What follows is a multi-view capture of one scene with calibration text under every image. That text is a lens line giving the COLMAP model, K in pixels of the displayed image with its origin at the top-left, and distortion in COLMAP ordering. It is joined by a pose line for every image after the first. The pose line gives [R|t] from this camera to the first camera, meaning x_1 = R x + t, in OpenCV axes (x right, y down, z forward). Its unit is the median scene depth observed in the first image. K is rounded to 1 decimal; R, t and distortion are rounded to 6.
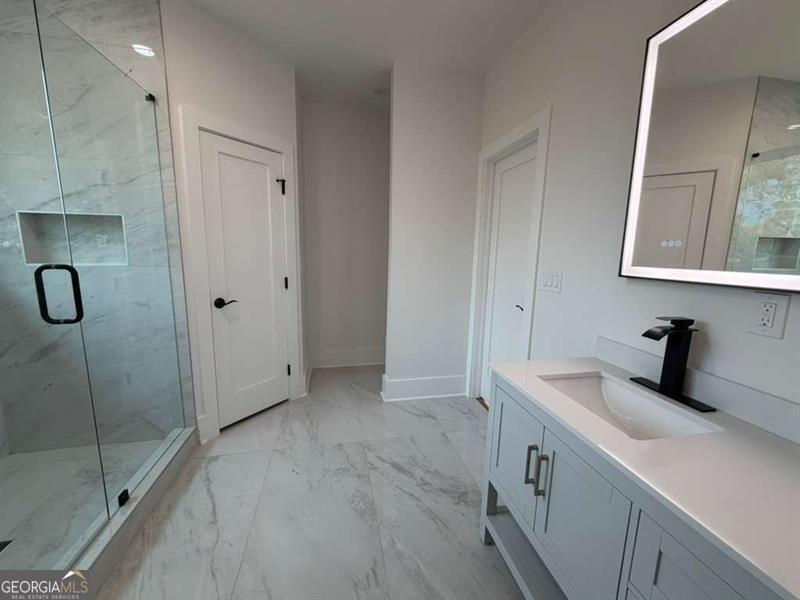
lens RADIAL K [[322.7, 0, 398.3], [0, 322.7, 300.1], [0, 0, 1]] dist [0.001469, 0.000005]
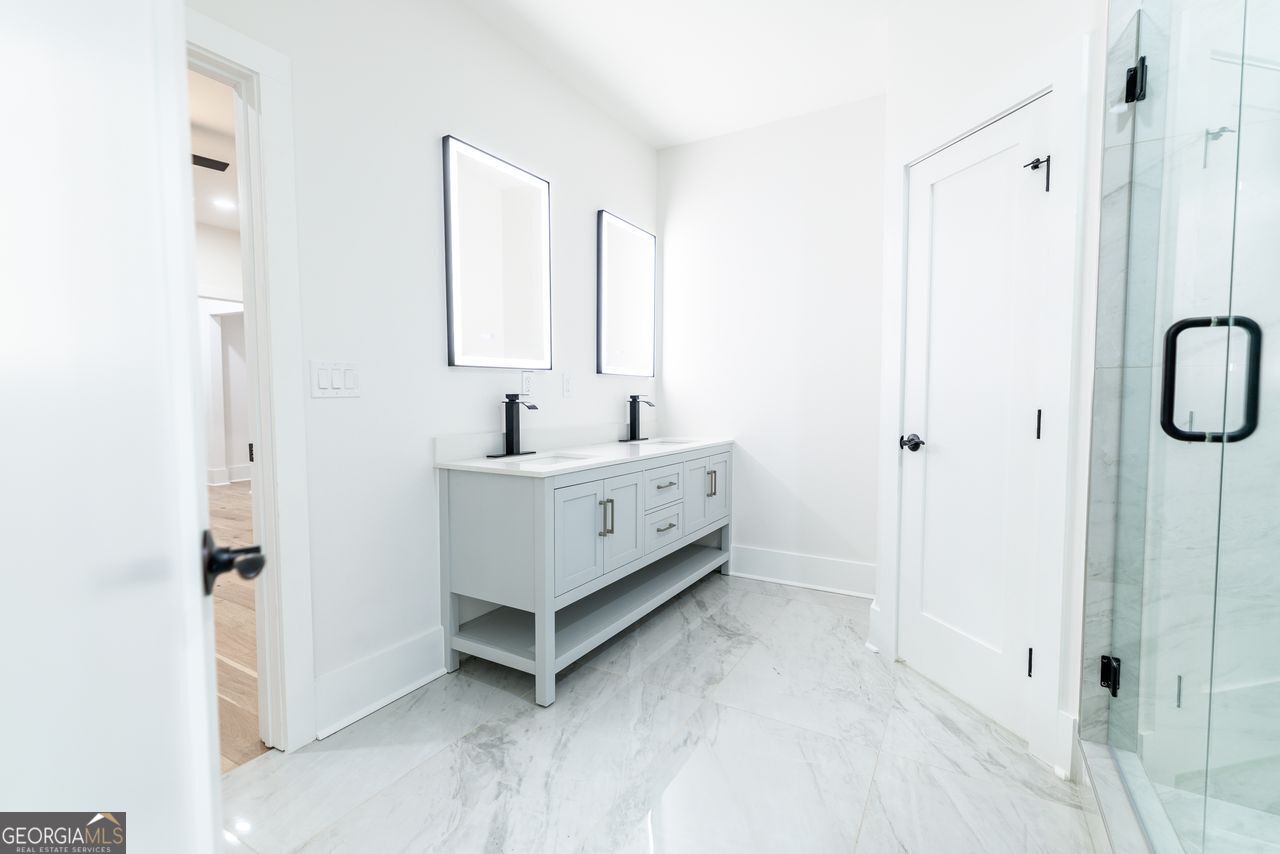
lens RADIAL K [[565.2, 0, 637.8], [0, 565.2, 427.3], [0, 0, 1]] dist [0.003994, 0.000041]
pose [[-0.748064, -0.056533, 0.661214, -0.843391], [0.088763, 0.978889, 0.184115, -0.157689], [-0.657664, 0.196421, -0.727253, 1.911183]]
